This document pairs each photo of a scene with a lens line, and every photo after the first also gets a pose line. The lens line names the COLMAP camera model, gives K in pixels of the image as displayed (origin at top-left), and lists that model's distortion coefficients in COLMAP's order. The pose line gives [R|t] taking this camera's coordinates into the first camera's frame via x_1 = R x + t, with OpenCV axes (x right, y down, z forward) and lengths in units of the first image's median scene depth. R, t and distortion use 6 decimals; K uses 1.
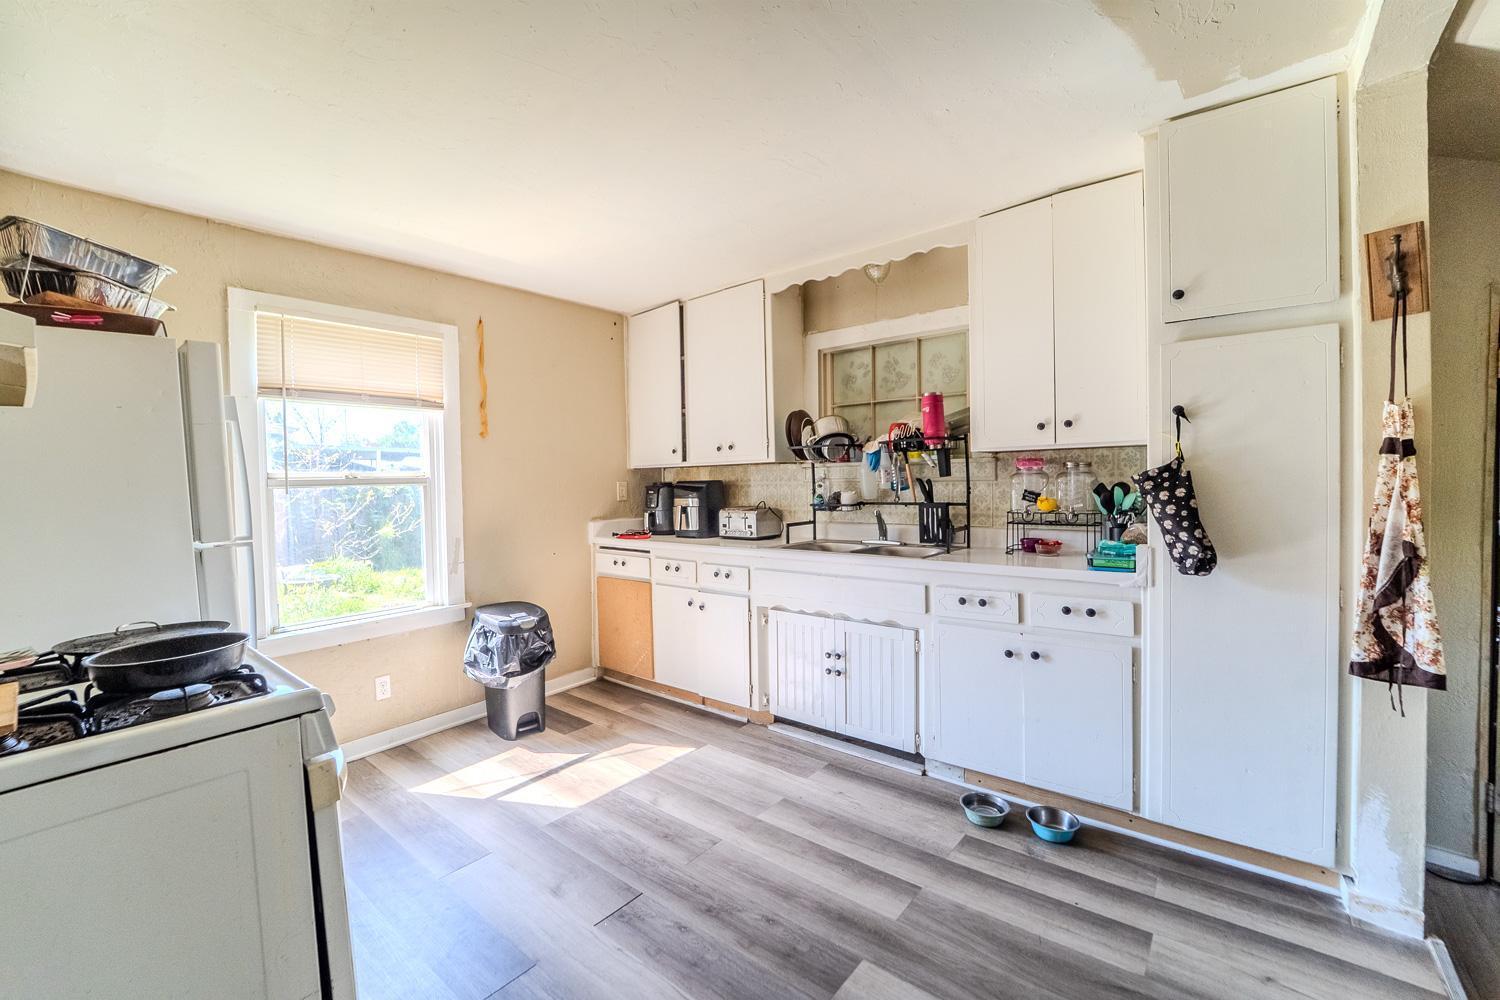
lens RADIAL K [[606.9, 0, 750.2], [0, 606.9, 497.1], [0, 0, 1]] dist [-0.018097, -0.000185]
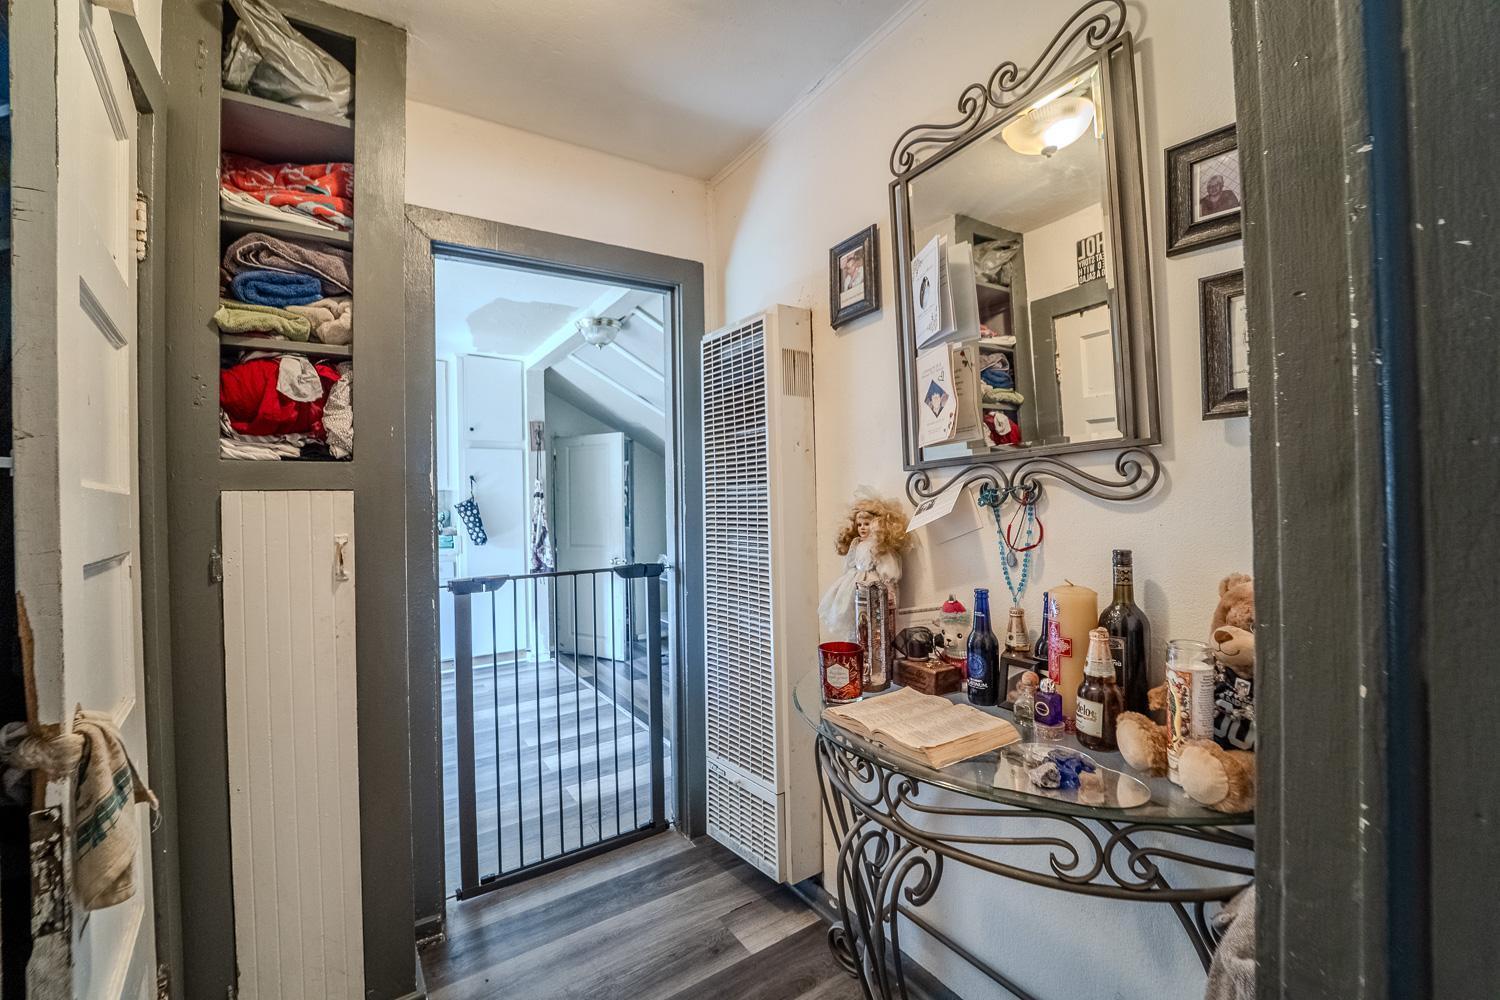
lens RADIAL K [[606.9, 0, 750.8], [0, 606.9, 495.5], [0, 0, 1]] dist [-0.018097, -0.000185]
pose [[0.313404, 0.018038, 0.949449, -1.270481], [0.036865, 0.998835, -0.031145, 0.045030], [-0.948904, 0.044763, 0.312374, -0.831300]]
